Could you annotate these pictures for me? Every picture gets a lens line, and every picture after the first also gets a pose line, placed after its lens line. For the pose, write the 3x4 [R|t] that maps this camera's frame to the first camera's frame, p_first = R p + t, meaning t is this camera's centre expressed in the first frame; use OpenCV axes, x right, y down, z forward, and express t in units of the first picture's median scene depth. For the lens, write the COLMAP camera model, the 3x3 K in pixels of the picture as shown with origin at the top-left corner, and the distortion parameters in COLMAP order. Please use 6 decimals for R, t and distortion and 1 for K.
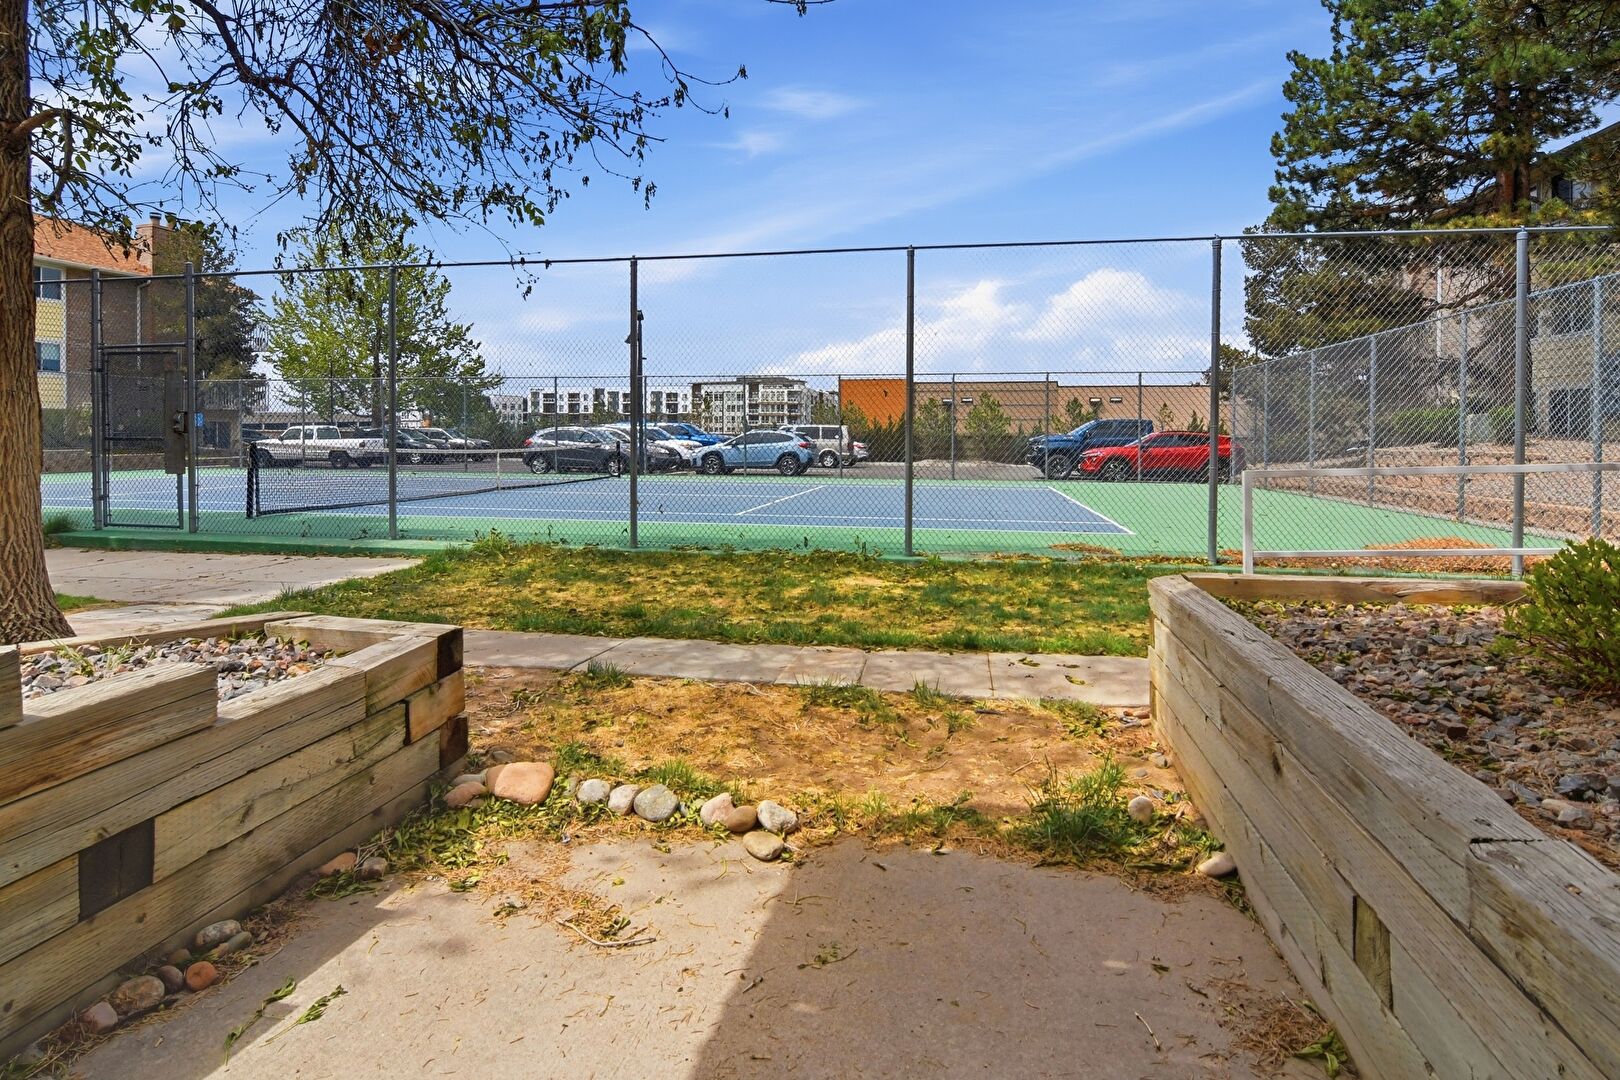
lens RADIAL K [[842.5, 0, 799.8], [0, 842.5, 459.9], [0, 0, 1]] dist [-0.020212, 0.000609]
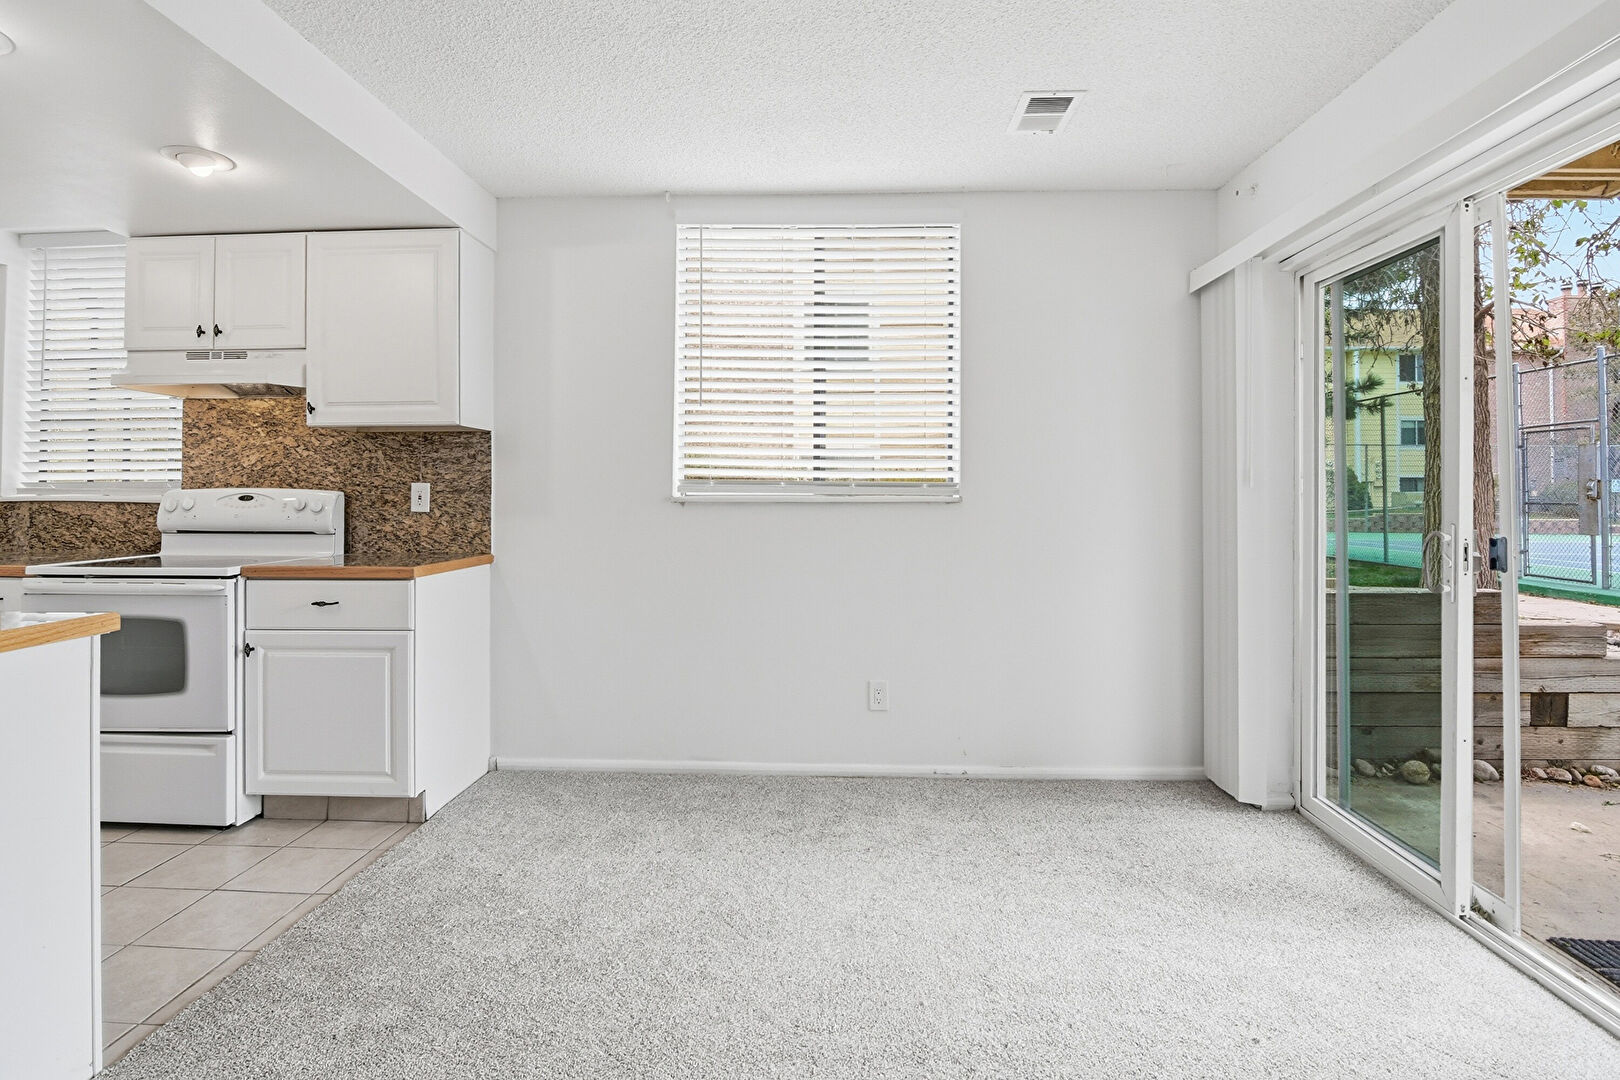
lens RADIAL K [[842.5, 0, 799.8], [0, 842.5, 459.9], [0, 0, 1]] dist [-0.020212, 0.000609]
pose [[0.163780, -0.039790, -0.985694, 0.332083], [-0.038646, 0.998160, -0.046714, 0.016241], [0.985740, 0.045744, 0.161941, -0.431161]]
